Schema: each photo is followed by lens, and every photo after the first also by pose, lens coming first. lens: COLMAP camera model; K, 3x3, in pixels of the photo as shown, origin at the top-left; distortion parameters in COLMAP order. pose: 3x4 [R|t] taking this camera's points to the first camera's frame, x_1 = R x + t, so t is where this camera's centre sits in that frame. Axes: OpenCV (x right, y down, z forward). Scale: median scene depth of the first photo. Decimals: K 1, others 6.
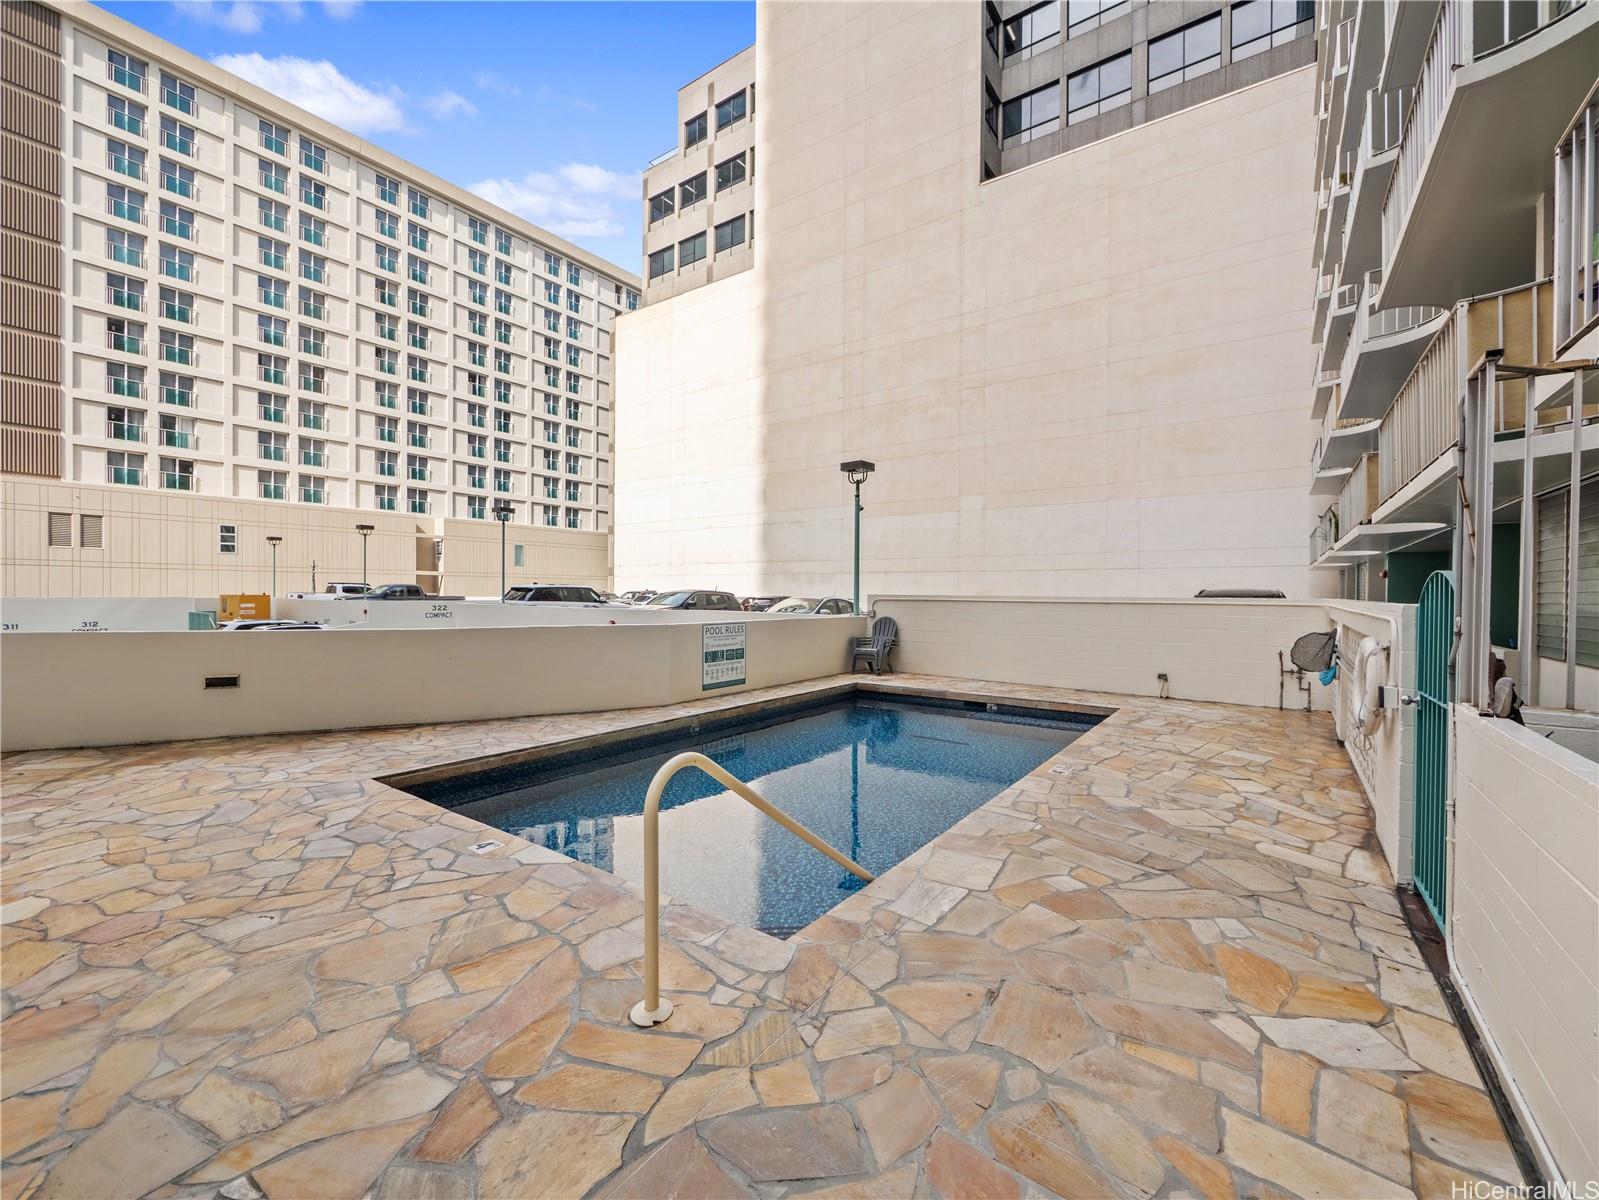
lens RADIAL K [[658.9, 0, 797.8], [0, 658.9, 607.8], [0, 0, 1]] dist [-0.008008, 0.000053]
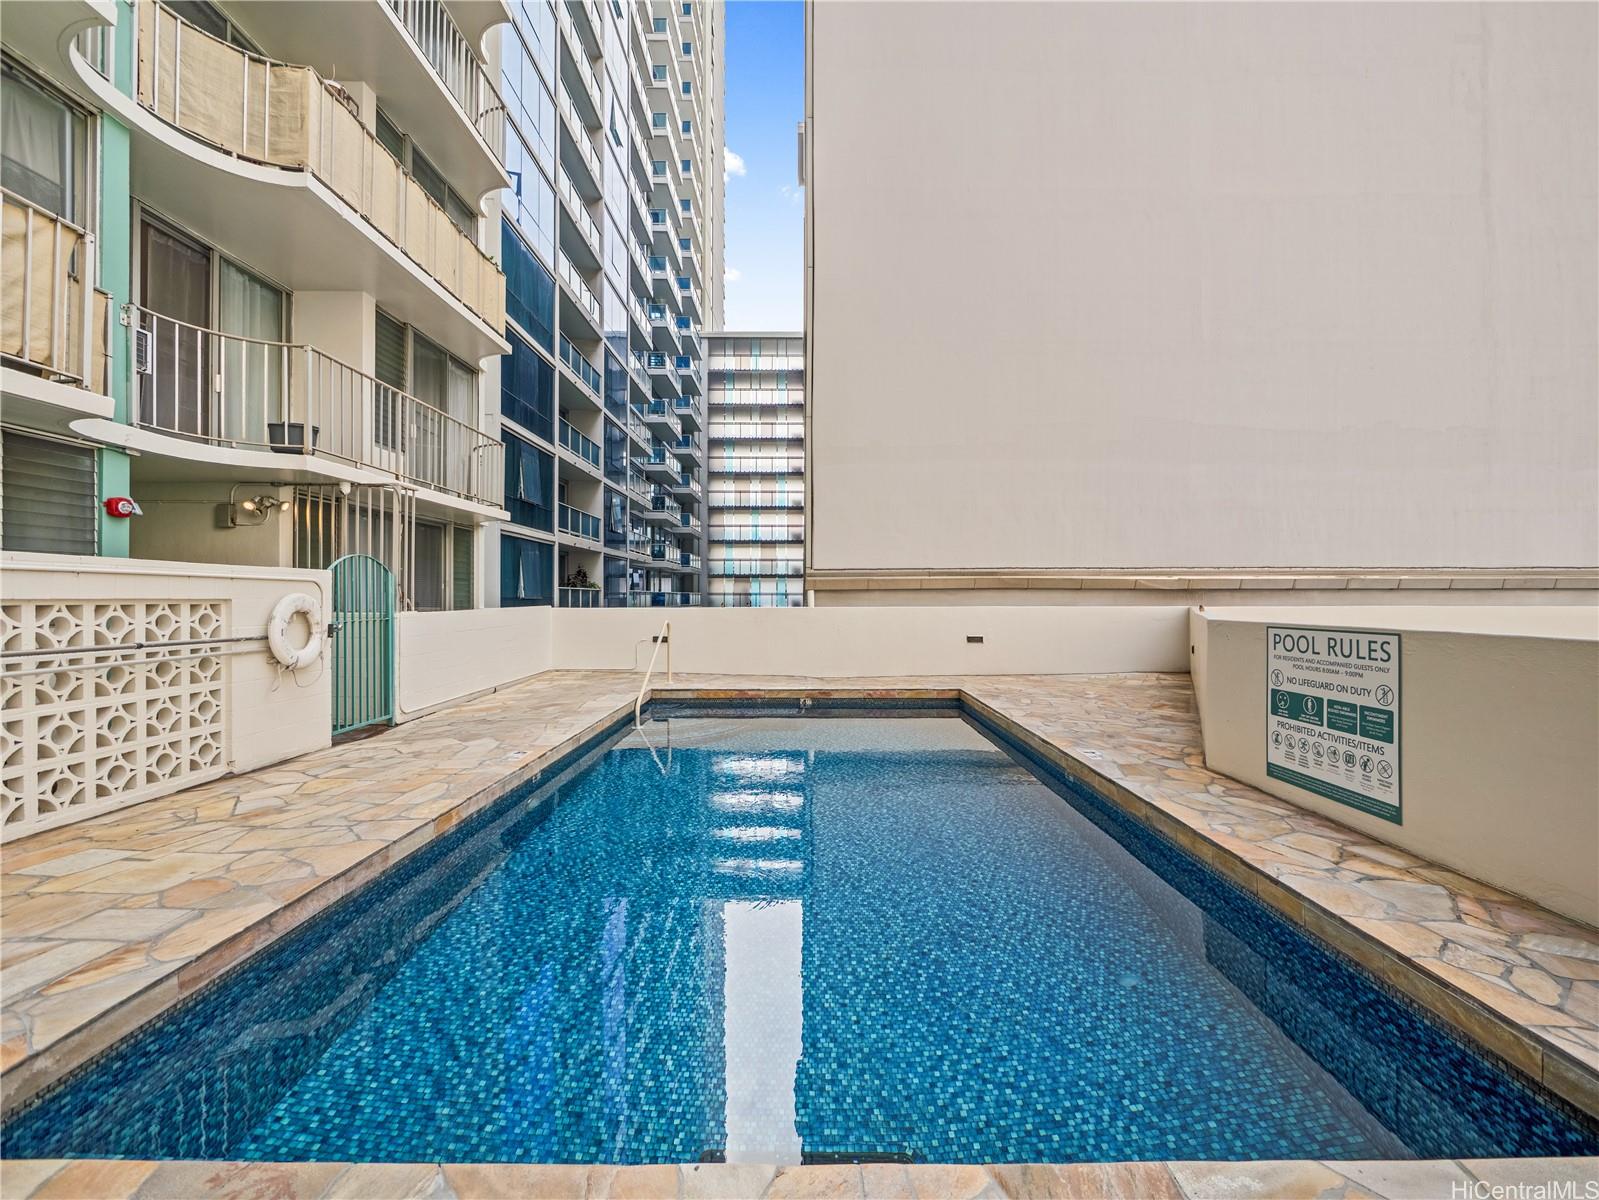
lens RADIAL K [[656.1, 0, 799.5], [0, 656.1, 600.0], [0, 0, 1]] dist [-0.007721, 0.000126]
pose [[-0.816540, -0.005638, -0.577262, 0.352964], [-0.012633, 0.999887, 0.008104, 0.007913], [0.577151, 0.013910, -0.816519, 1.128134]]
